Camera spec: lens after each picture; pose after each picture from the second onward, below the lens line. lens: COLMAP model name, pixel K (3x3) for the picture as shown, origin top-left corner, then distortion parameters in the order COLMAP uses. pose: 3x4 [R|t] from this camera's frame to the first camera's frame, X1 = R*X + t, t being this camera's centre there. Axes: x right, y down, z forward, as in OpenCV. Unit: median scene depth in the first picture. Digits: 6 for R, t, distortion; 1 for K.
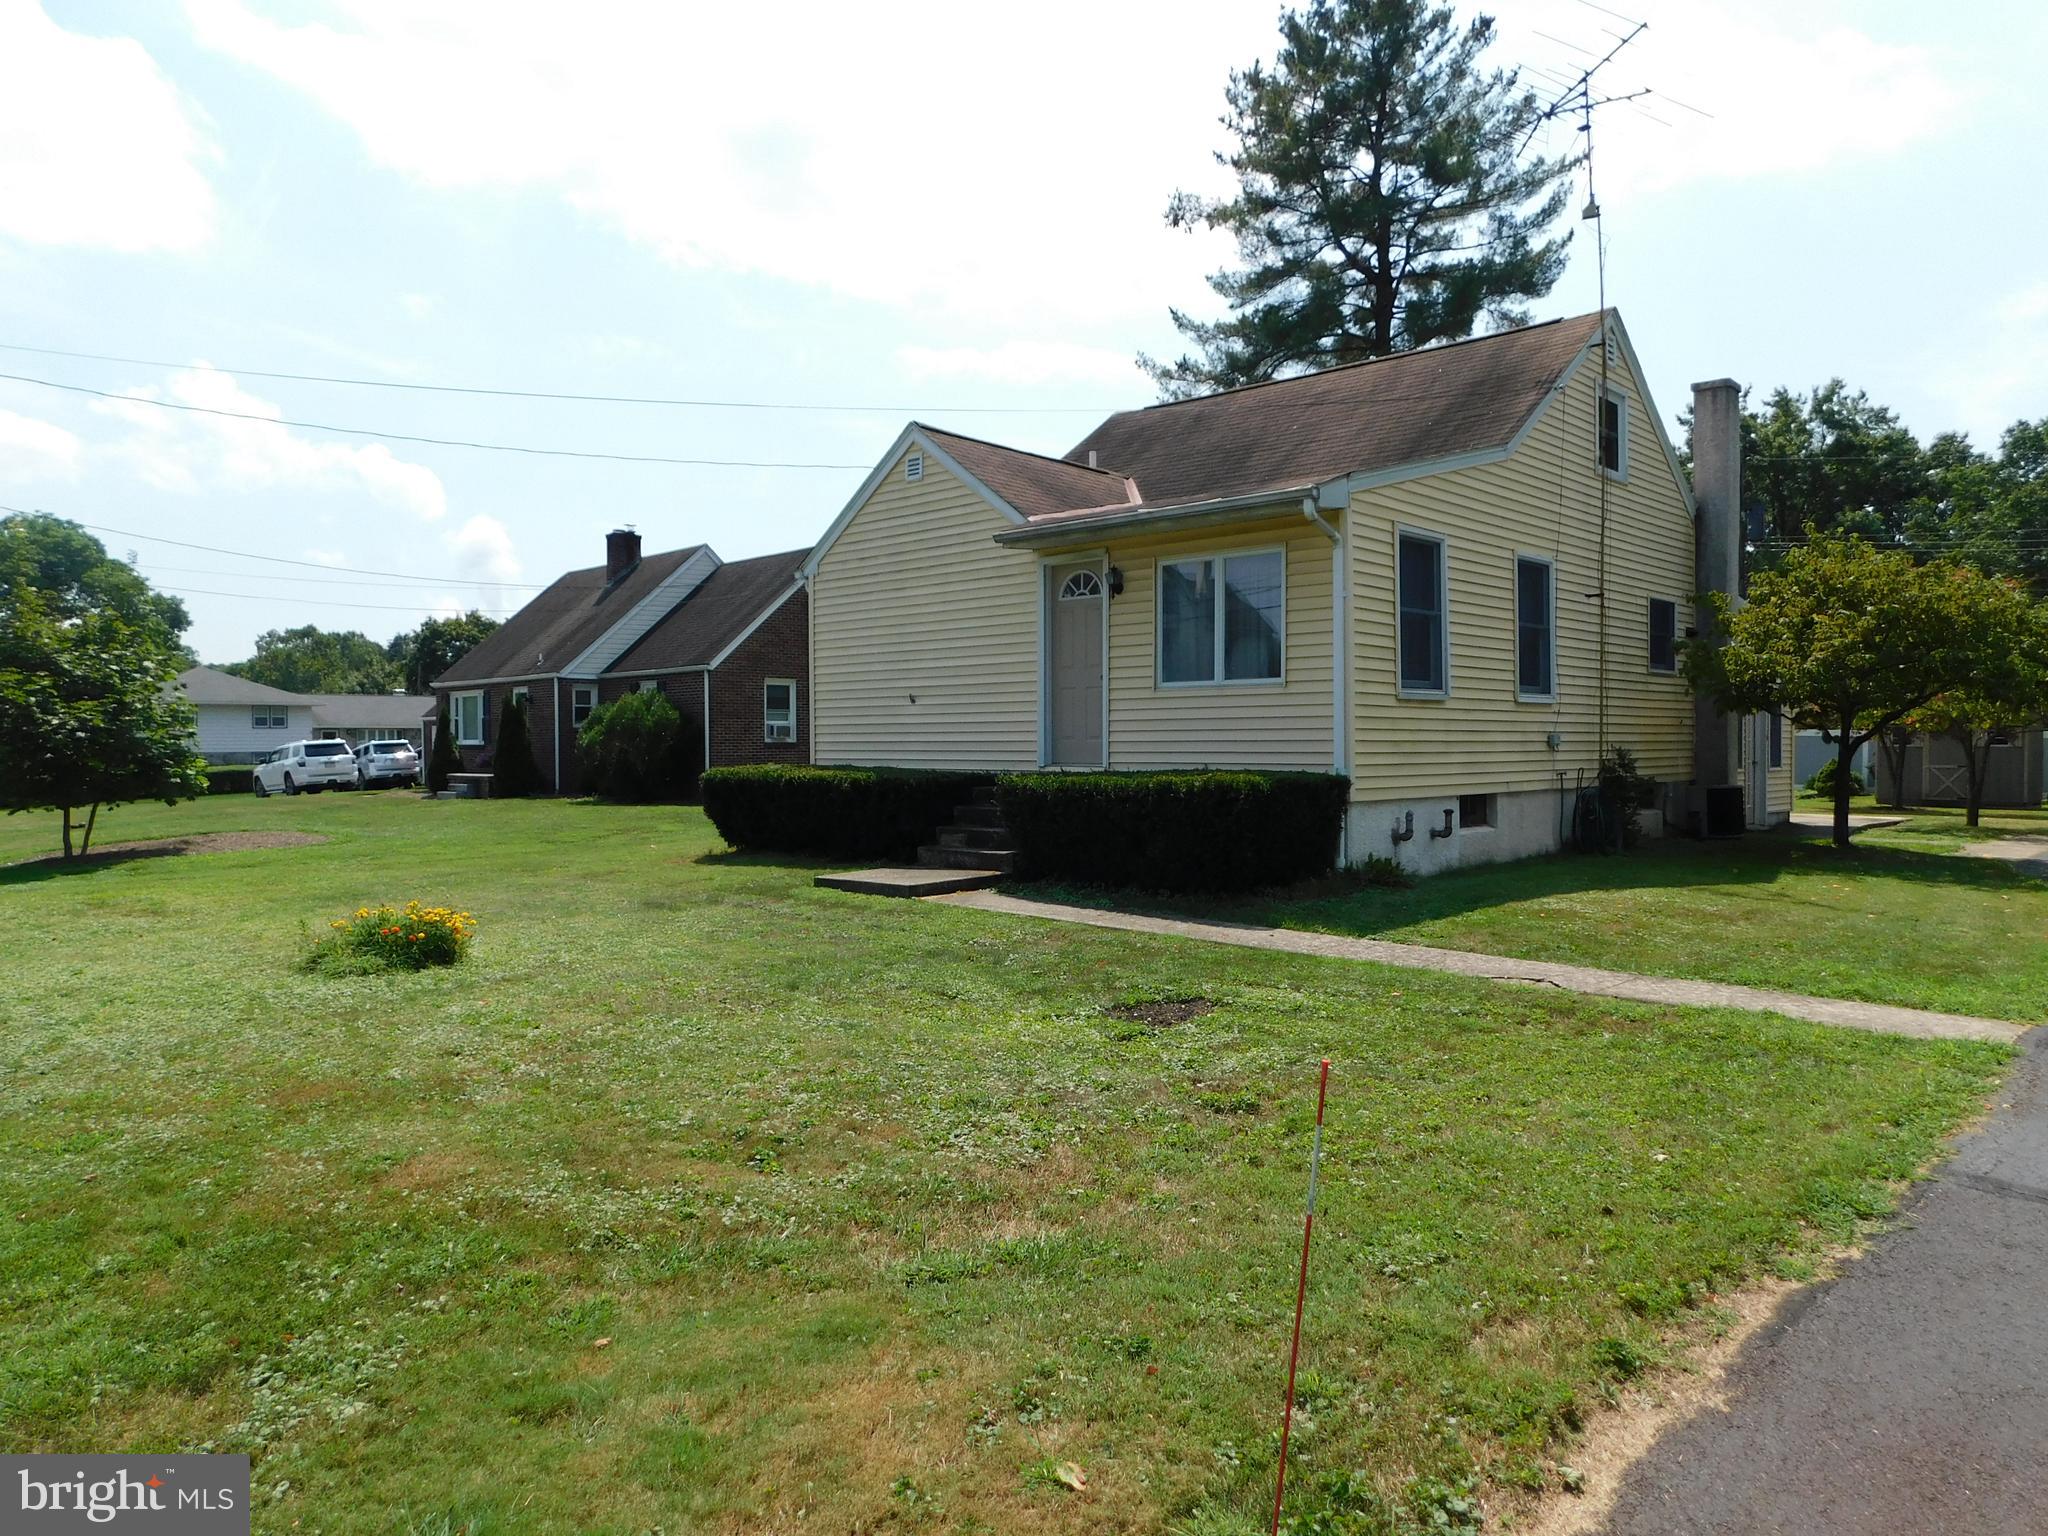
lens RADIAL K [[1356.1, 0, 1027.2], [0, 1356.1, 769.9], [0, 0, 1]] dist [-0.065017, 0.046290]
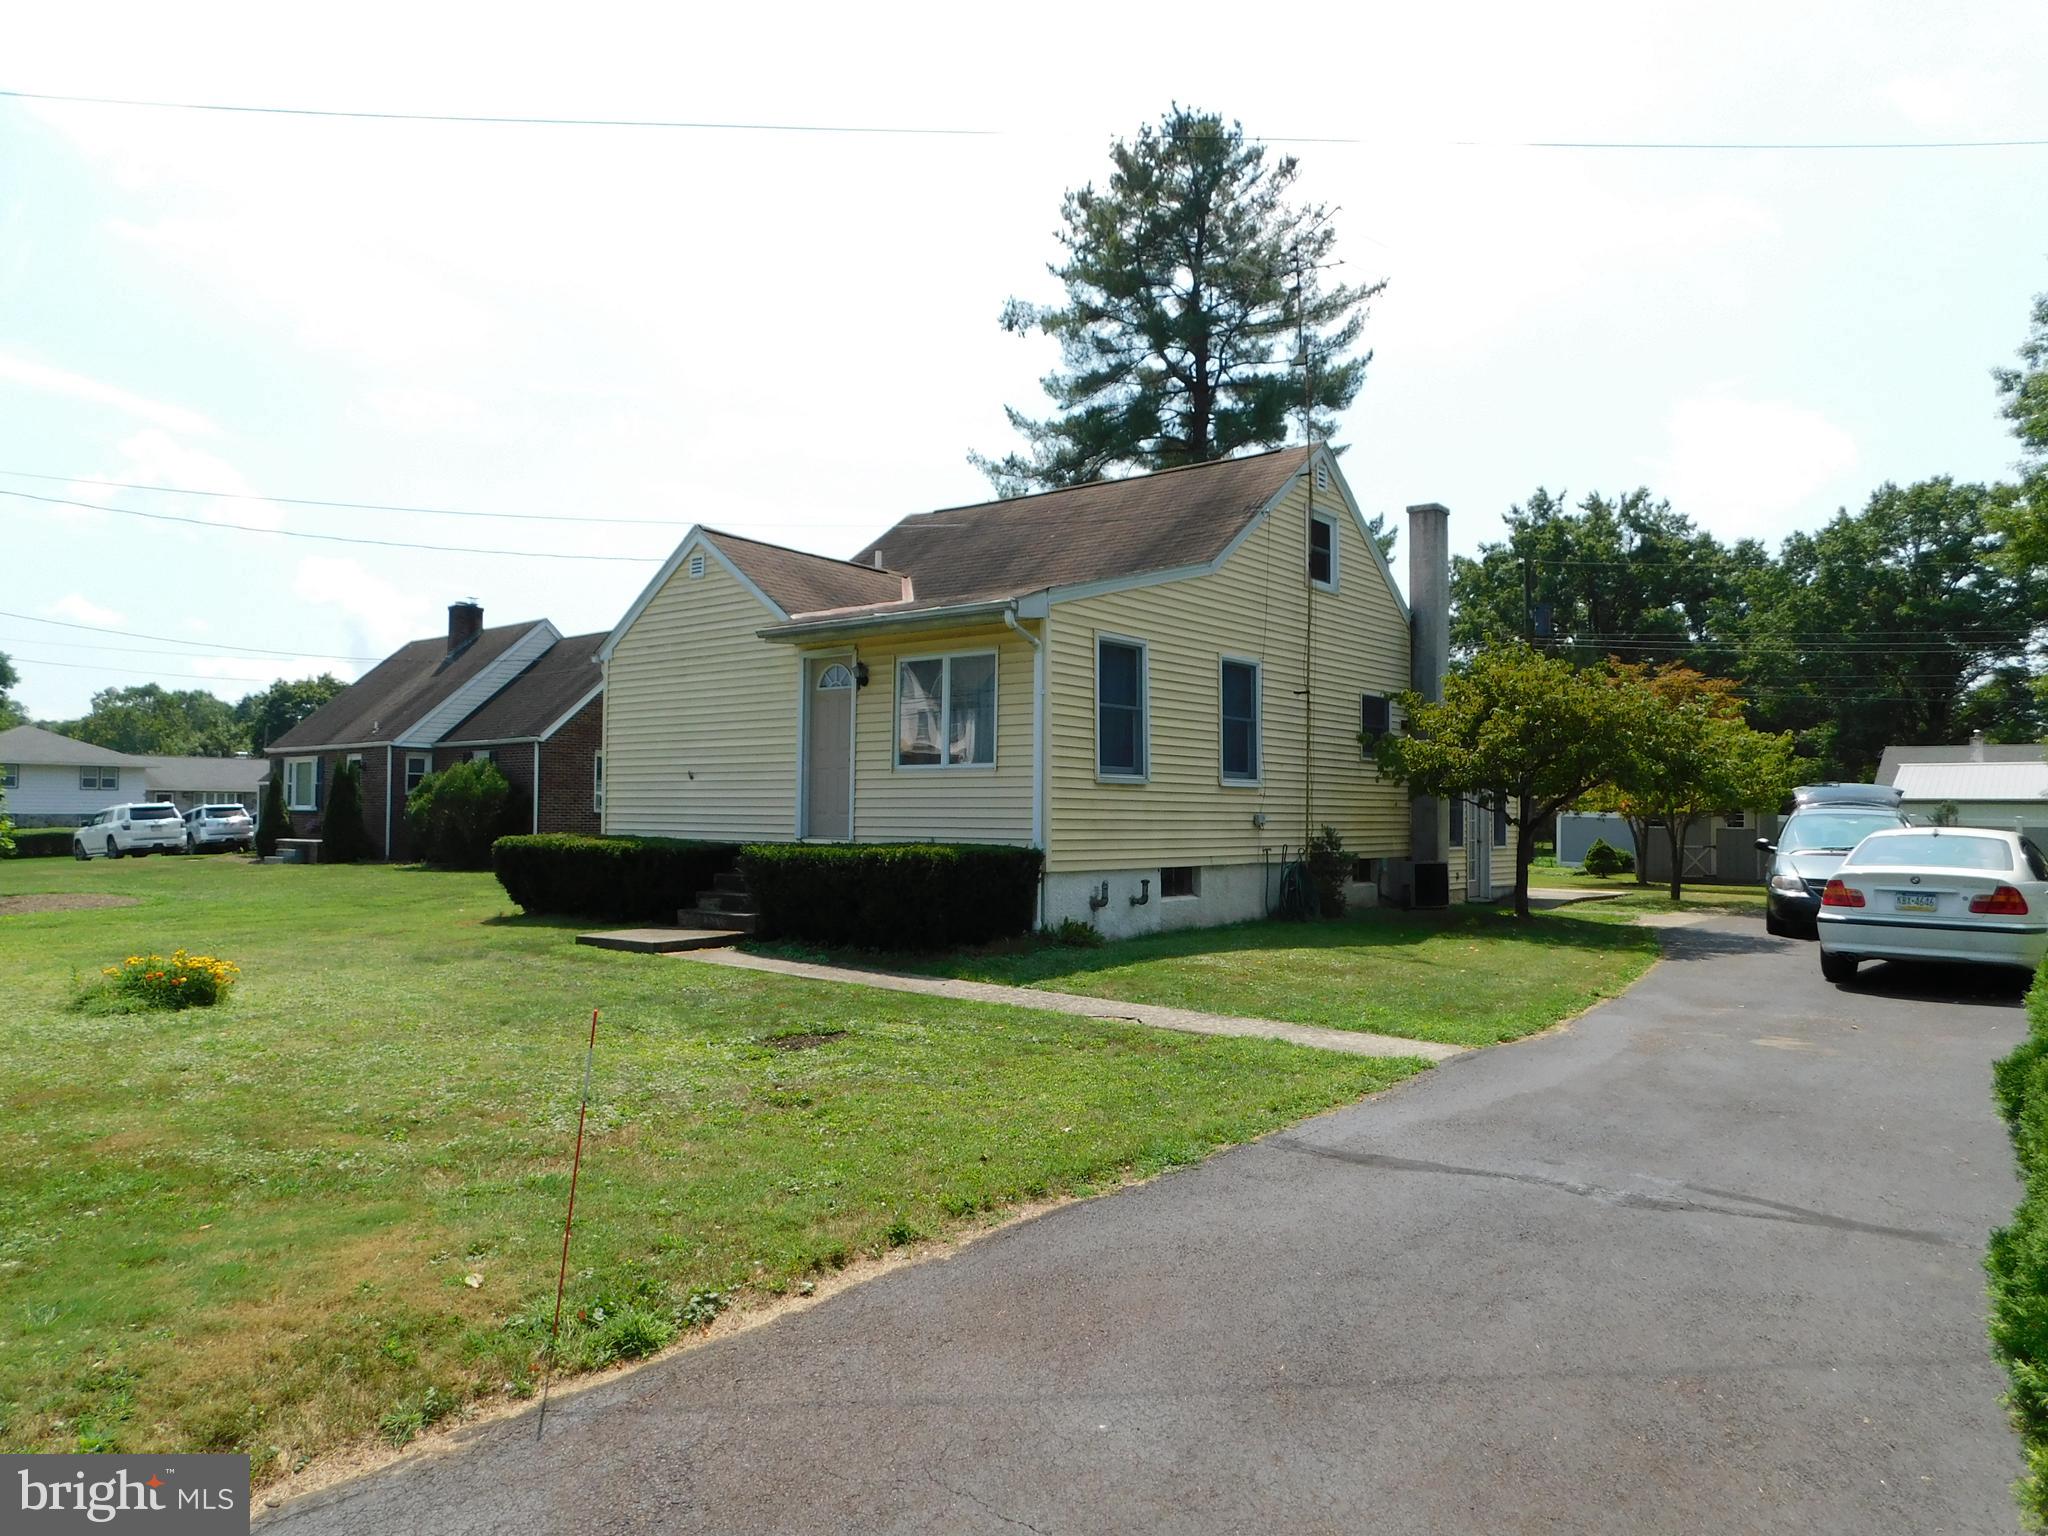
lens RADIAL K [[1356.1, 0, 1031.1], [0, 1356.1, 767.1], [0, 0, 1]] dist [-0.065017, 0.046290]
pose [[0.995684, 0.015234, 0.091550, 0.087361], [-0.010076, 0.998349, -0.056545, -0.000077], [-0.092261, 0.055378, 0.994194, -0.109760]]
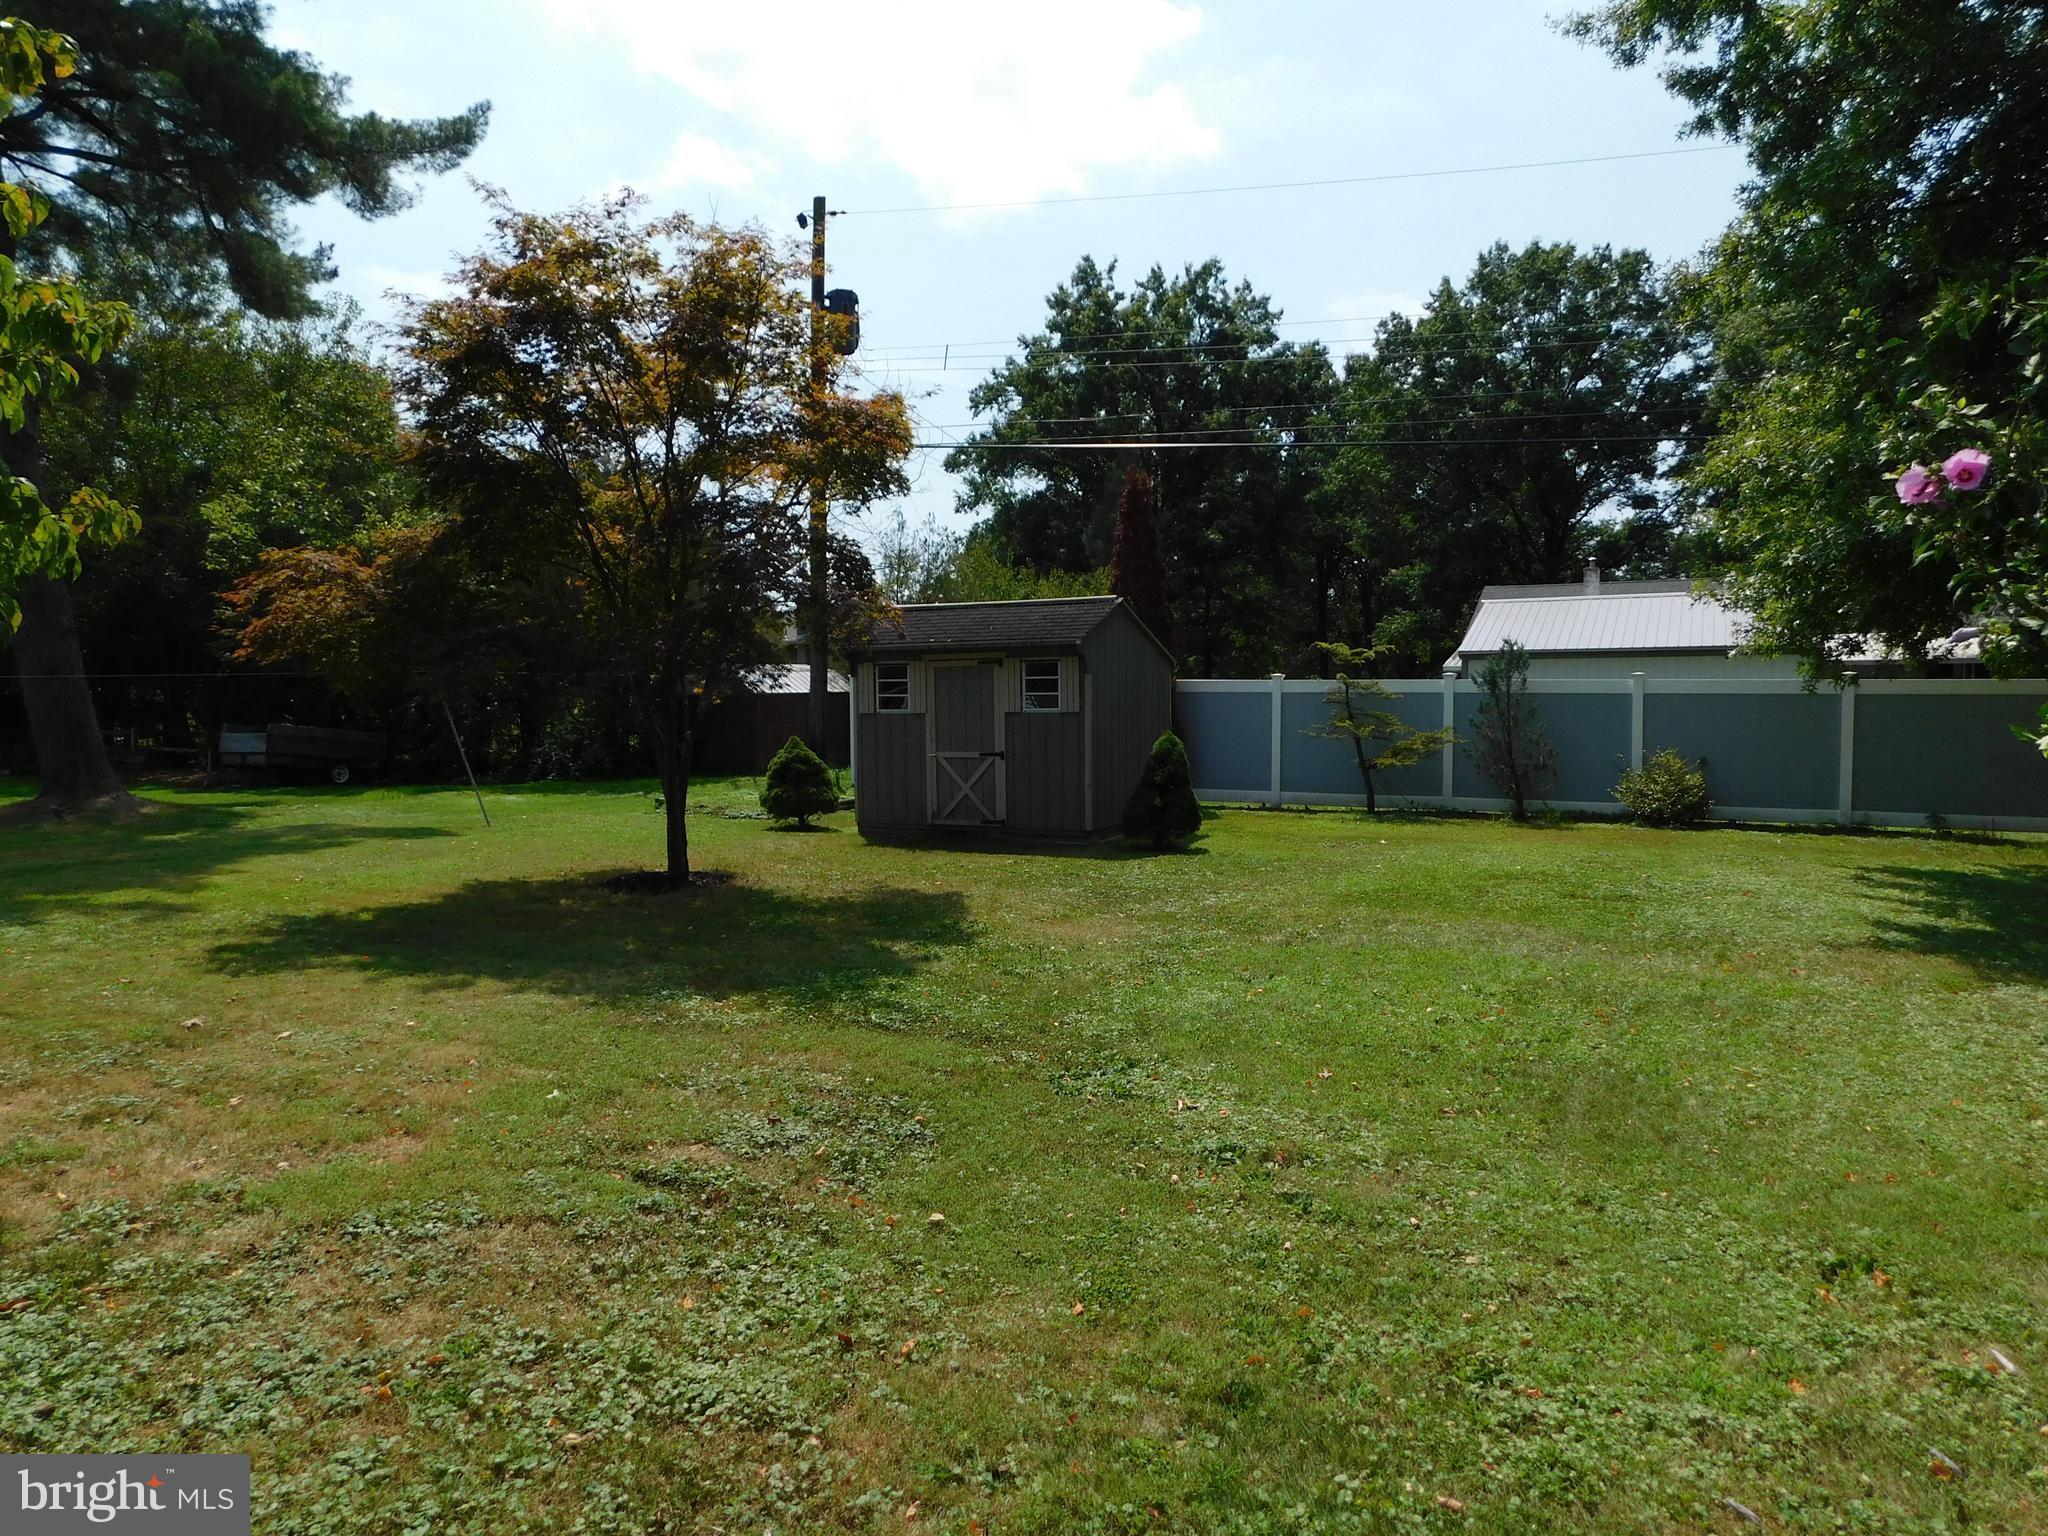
lens RADIAL K [[1356.1, 0, 1022.1], [0, 1356.1, 761.5], [0, 0, 1]] dist [-0.065017, 0.046290]
pose [[0.957696, -0.025661, 0.286634, 1.160286], [0.017893, 0.999399, 0.029685, -0.030217], [-0.287224, -0.023301, 0.957580, 1.047719]]
